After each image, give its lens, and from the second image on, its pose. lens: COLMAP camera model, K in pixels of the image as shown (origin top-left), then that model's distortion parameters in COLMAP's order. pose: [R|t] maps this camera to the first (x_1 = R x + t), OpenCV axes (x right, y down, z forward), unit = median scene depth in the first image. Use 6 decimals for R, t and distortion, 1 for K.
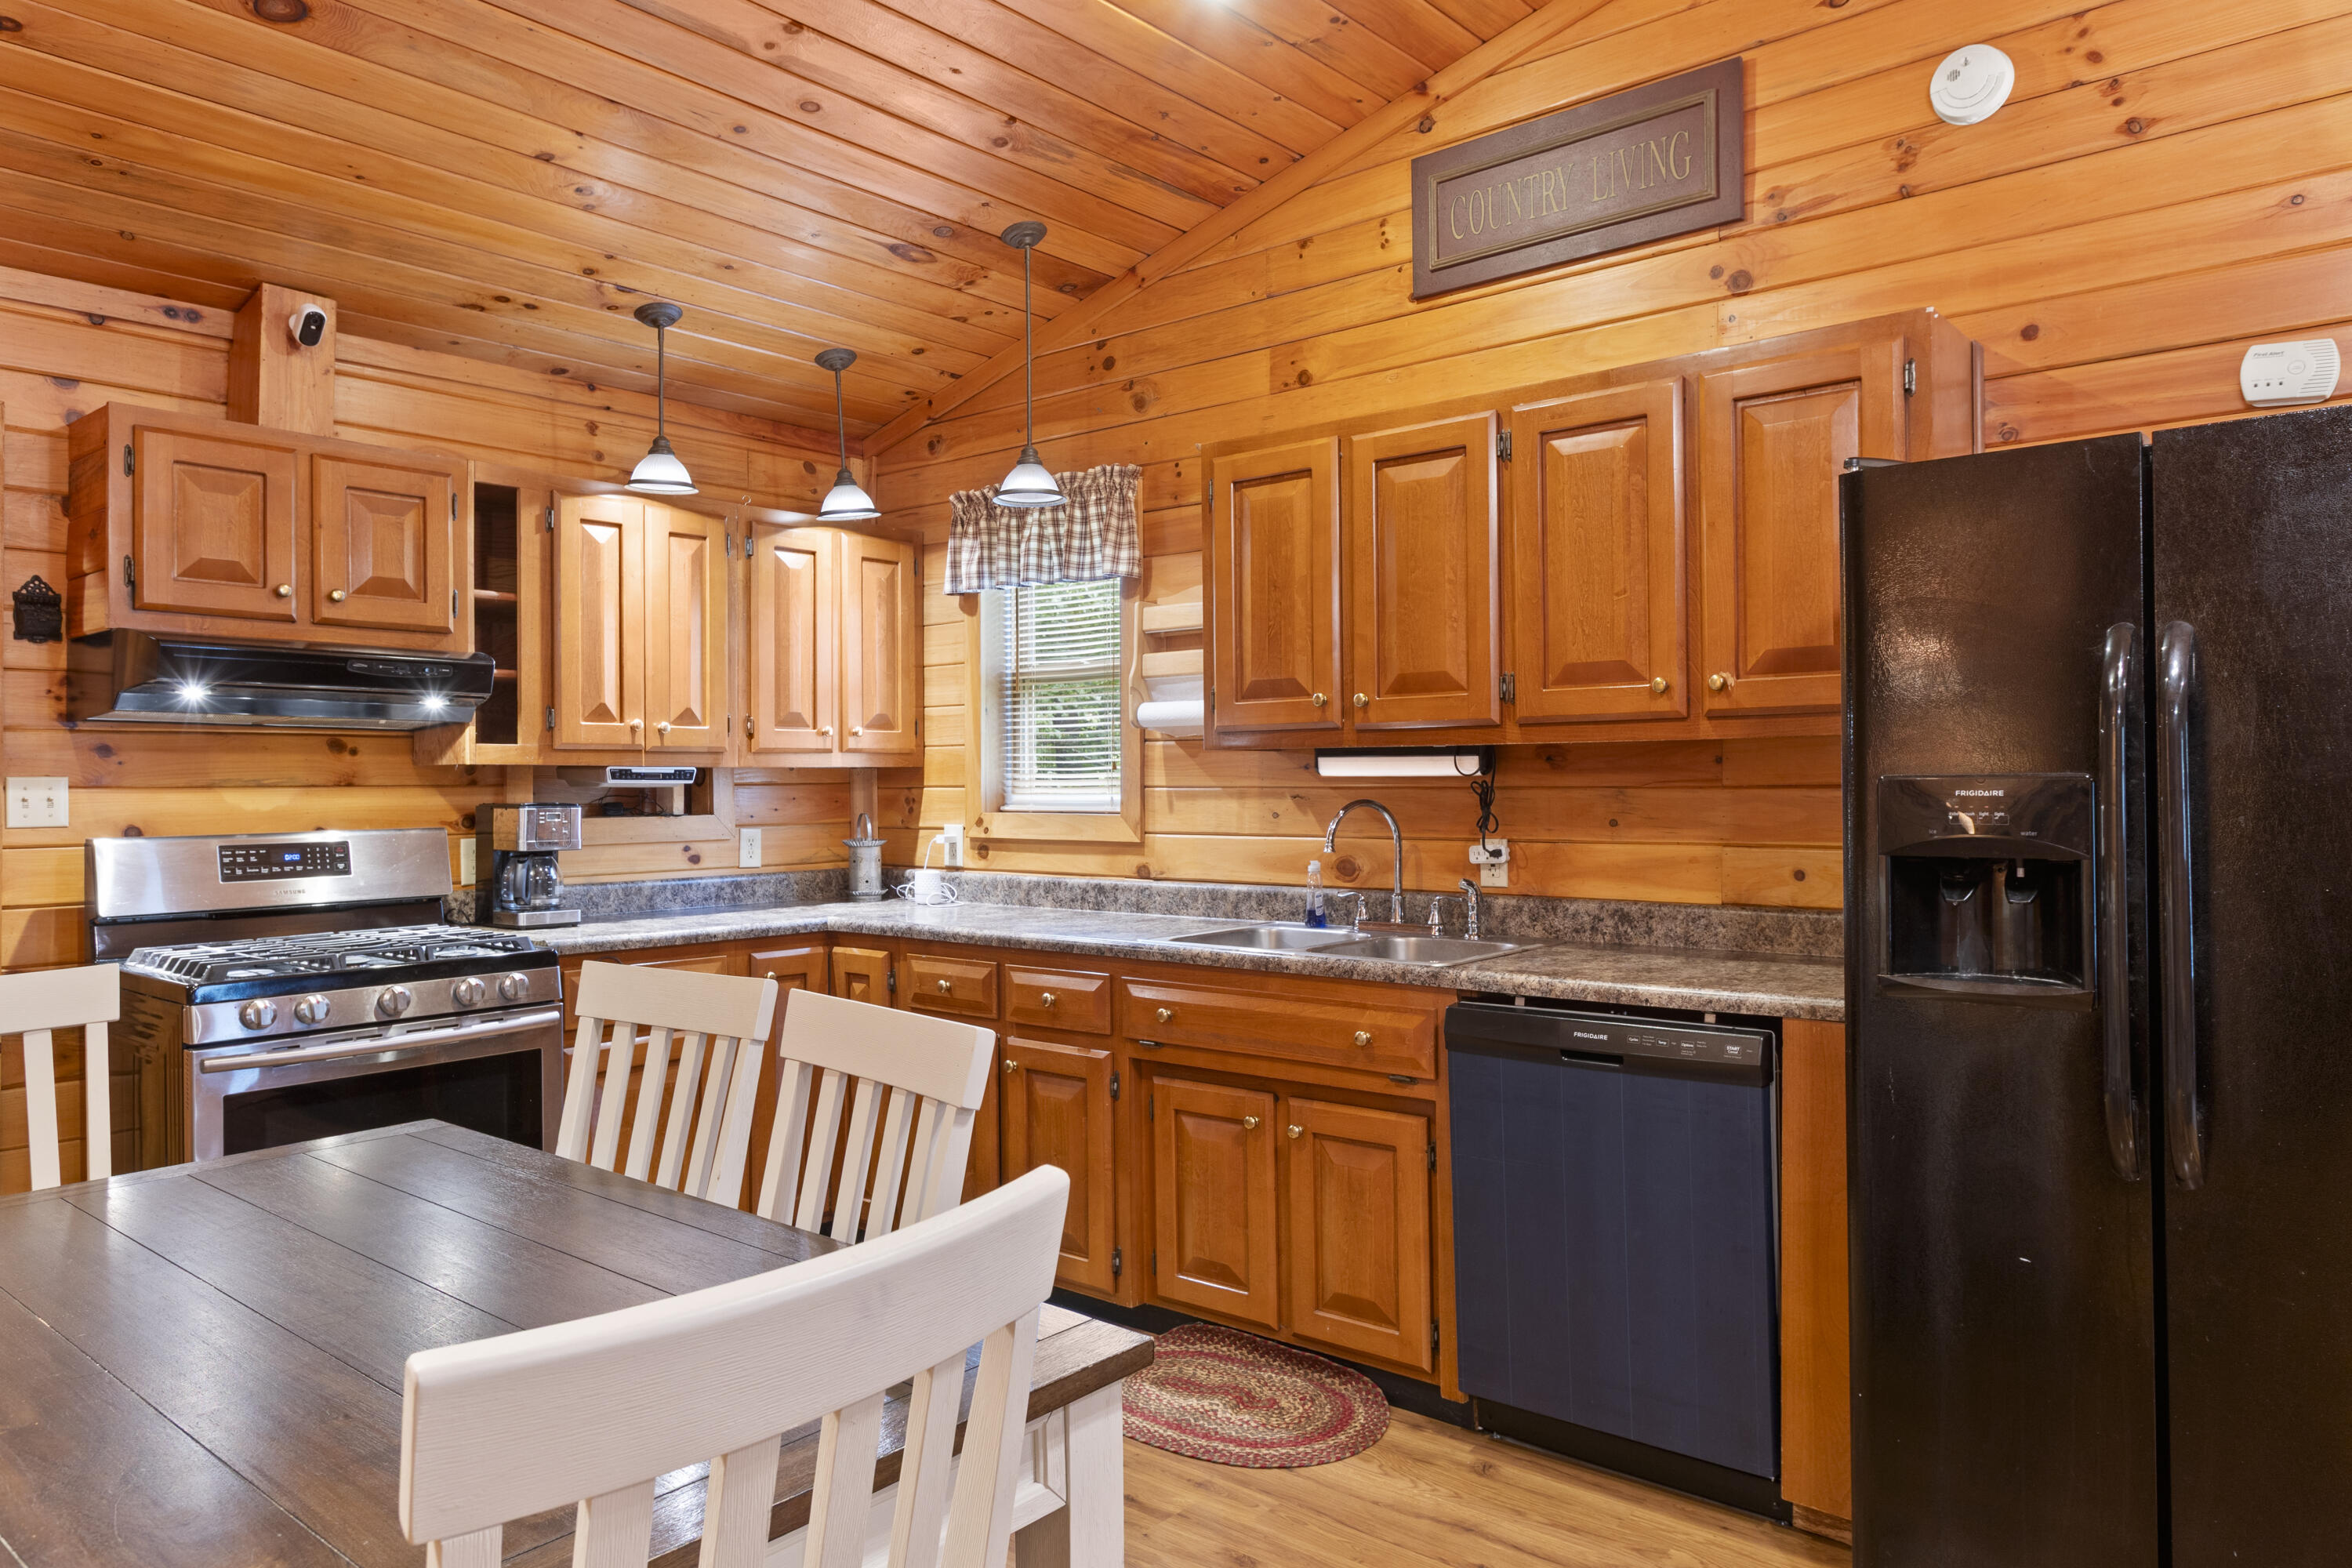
lens RADIAL K [[1579.3, 0, 1185.9], [0, 1579.3, 776.6], [0, 0, 1]] dist [-0.022888, 0.011992]
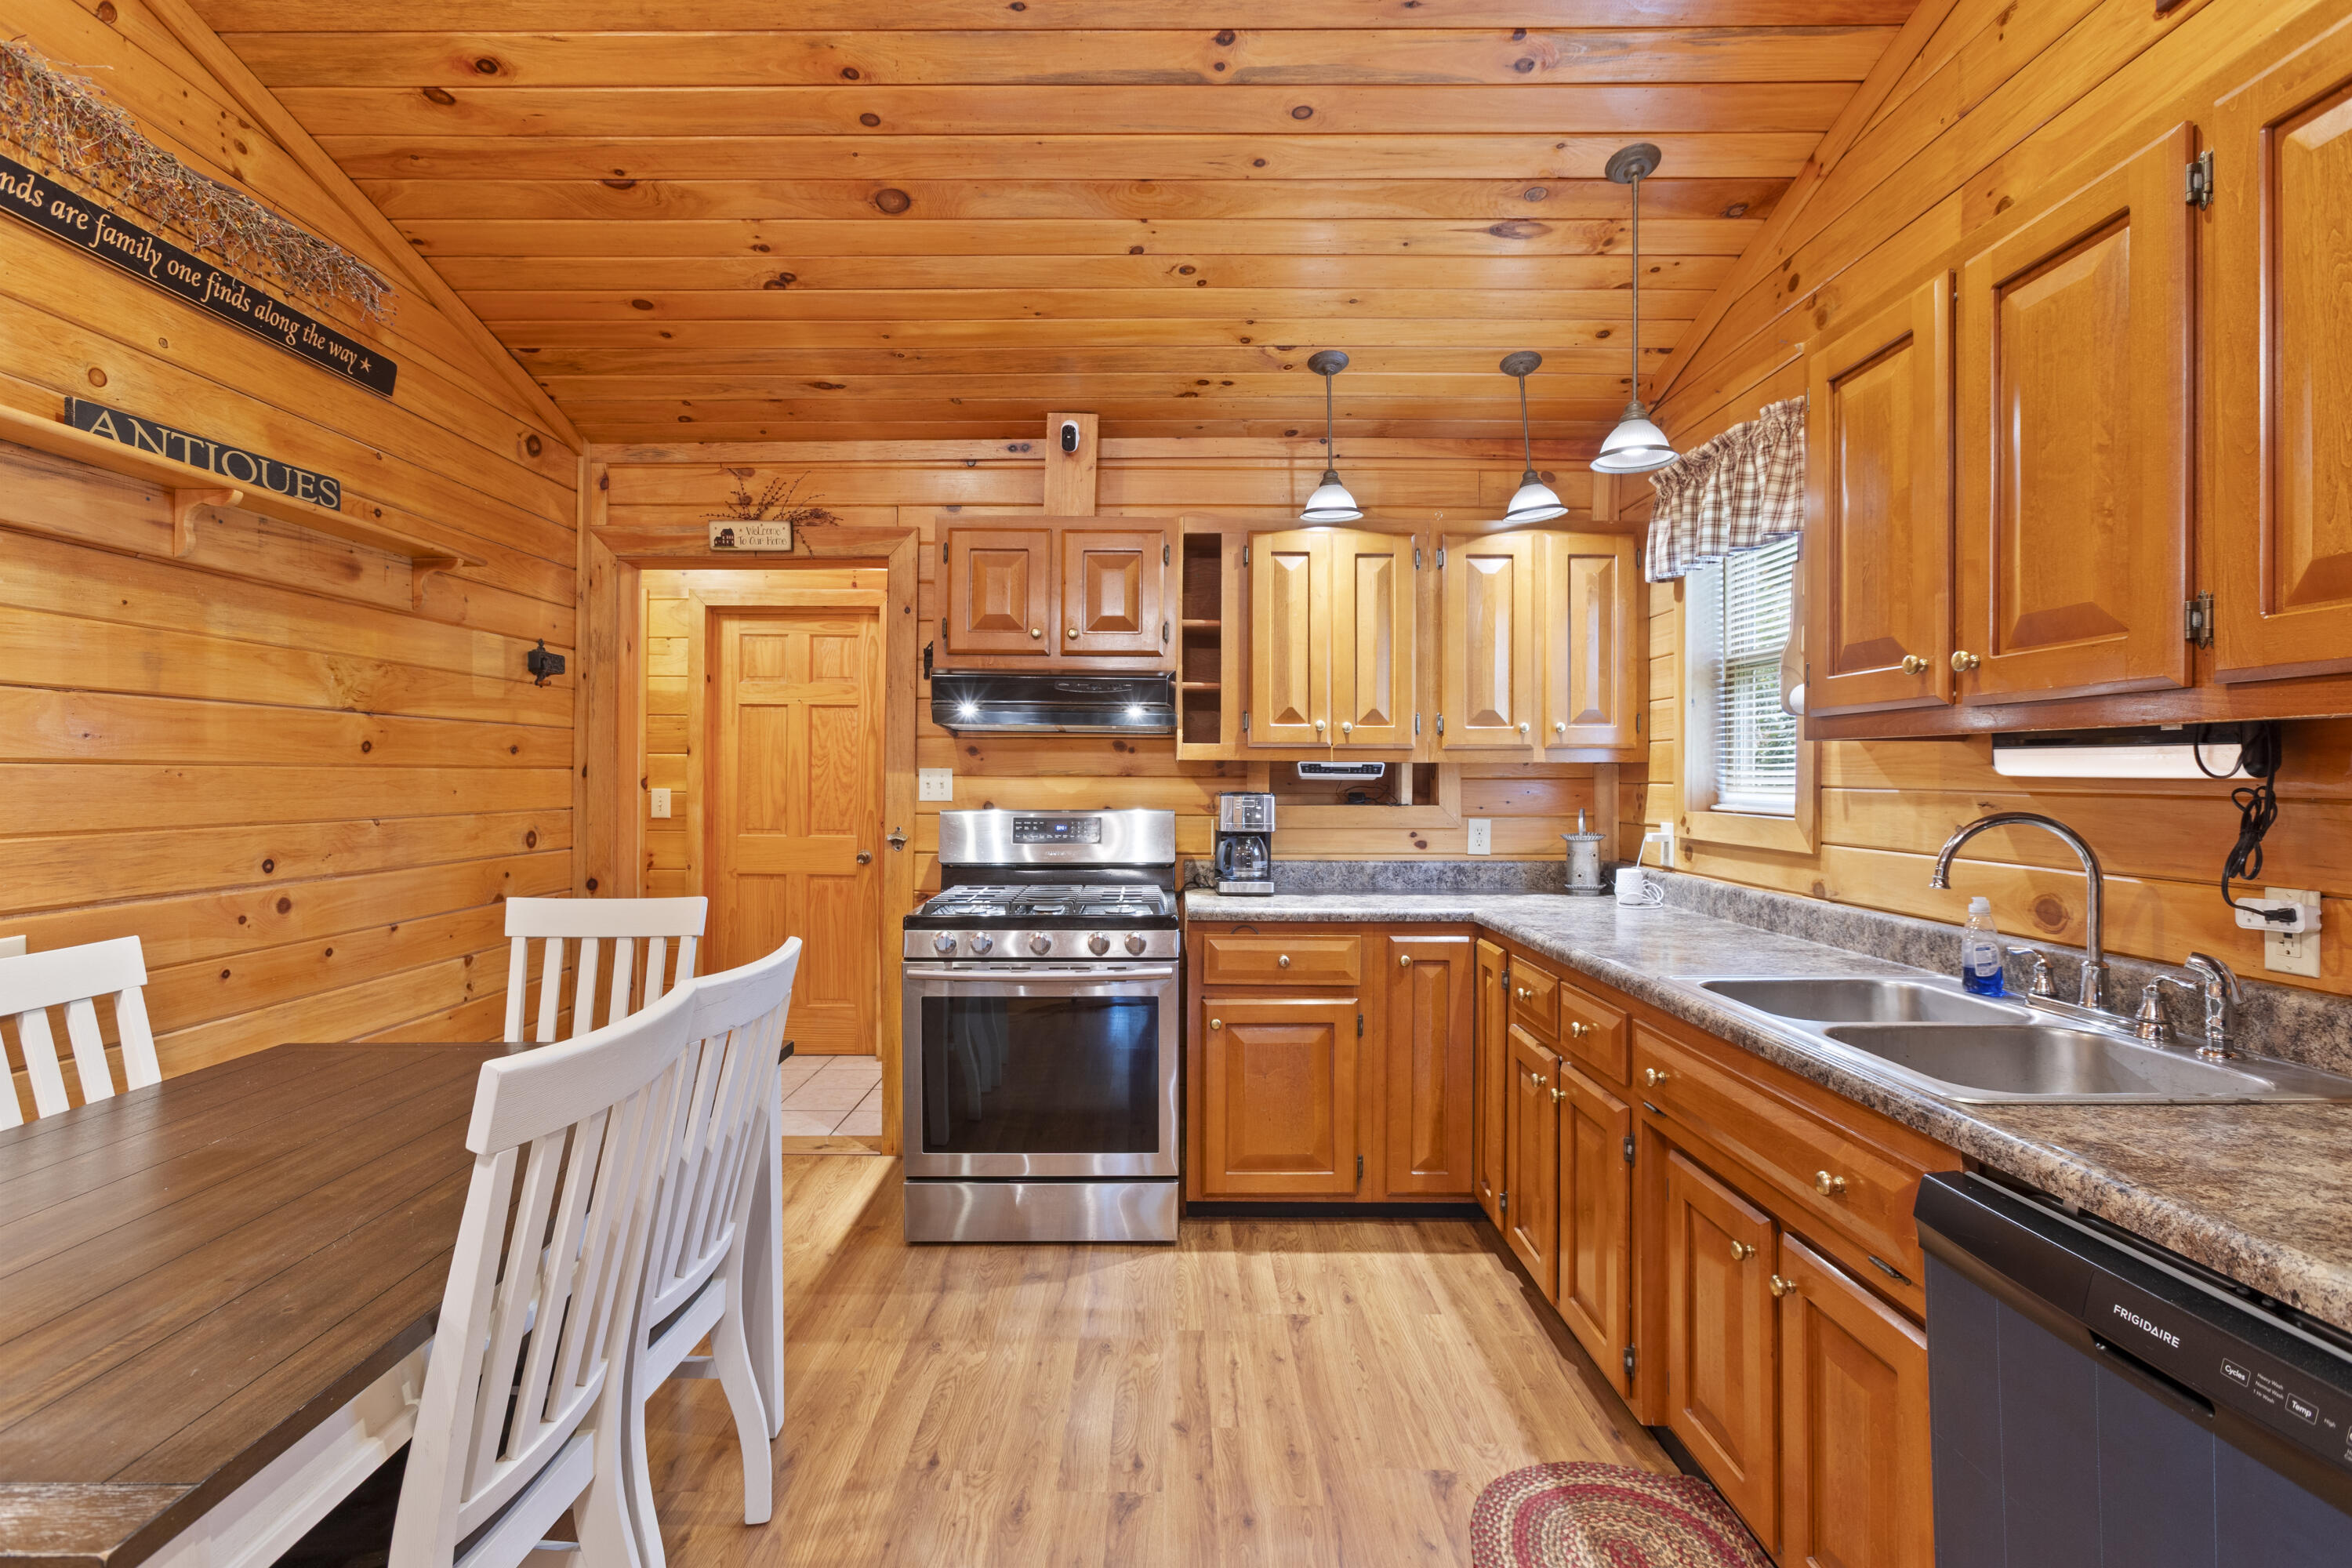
lens RADIAL K [[1153.0, 0, 1167.8], [0, 1153.0, 775.2], [0, 0, 1]] dist [-0.014823, 0.006706]
pose [[0.629634, 0.009472, -0.776834, 0.238572], [-0.005422, 0.999955, 0.007798, -0.002493], [0.776873, -0.000699, 0.629657, 0.387196]]
